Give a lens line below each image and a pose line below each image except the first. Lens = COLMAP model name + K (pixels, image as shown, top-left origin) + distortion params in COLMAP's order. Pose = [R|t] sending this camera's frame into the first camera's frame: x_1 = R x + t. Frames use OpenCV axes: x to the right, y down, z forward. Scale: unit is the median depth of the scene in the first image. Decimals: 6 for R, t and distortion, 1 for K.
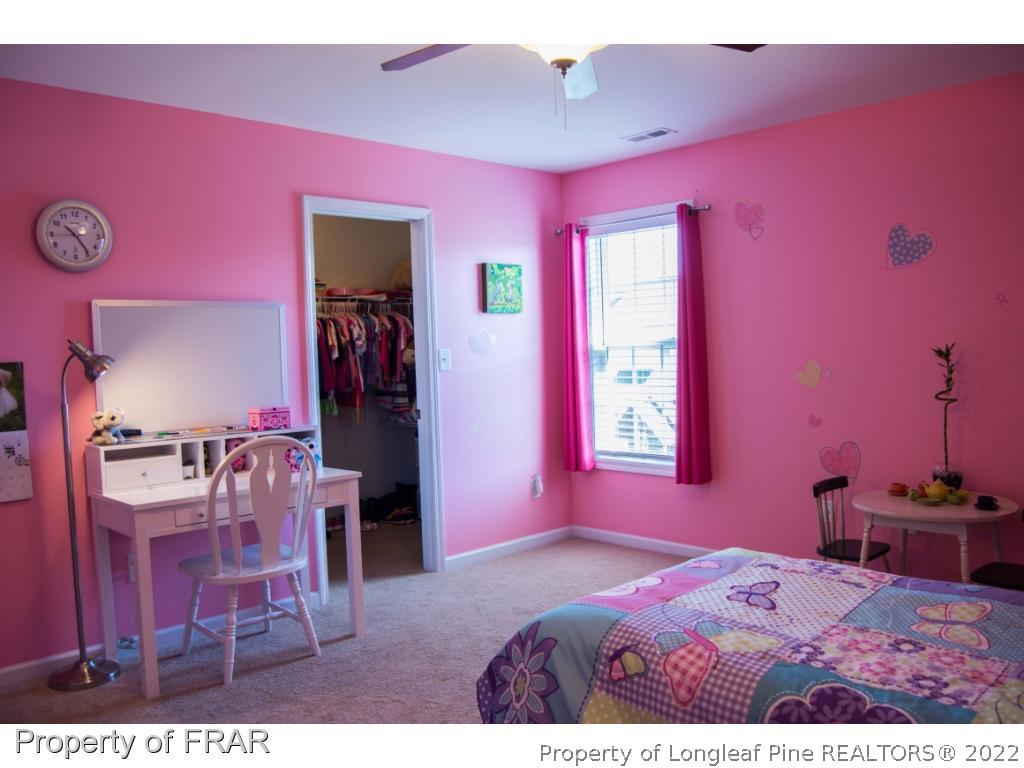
lens RADIAL K [[814.0, 0, 514.8], [0, 814.0, 378.7], [0, 0, 1]] dist [-0.096291, 0.034567]
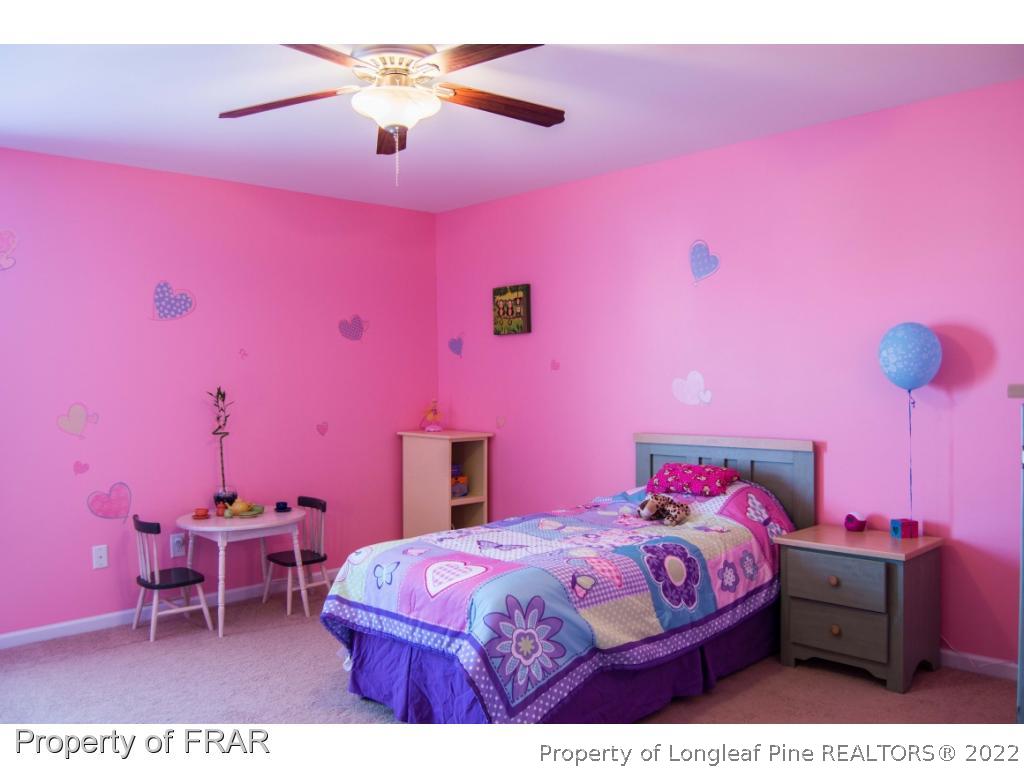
lens RADIAL K [[814.0, 0, 514.6], [0, 814.0, 384.5], [0, 0, 1]] dist [-0.096291, 0.034567]
pose [[-0.004708, 0.021816, 0.999751, -0.652662], [0.056111, 0.998193, -0.021518, 0.003074], [-0.998413, 0.055996, -0.005923, 0.525599]]
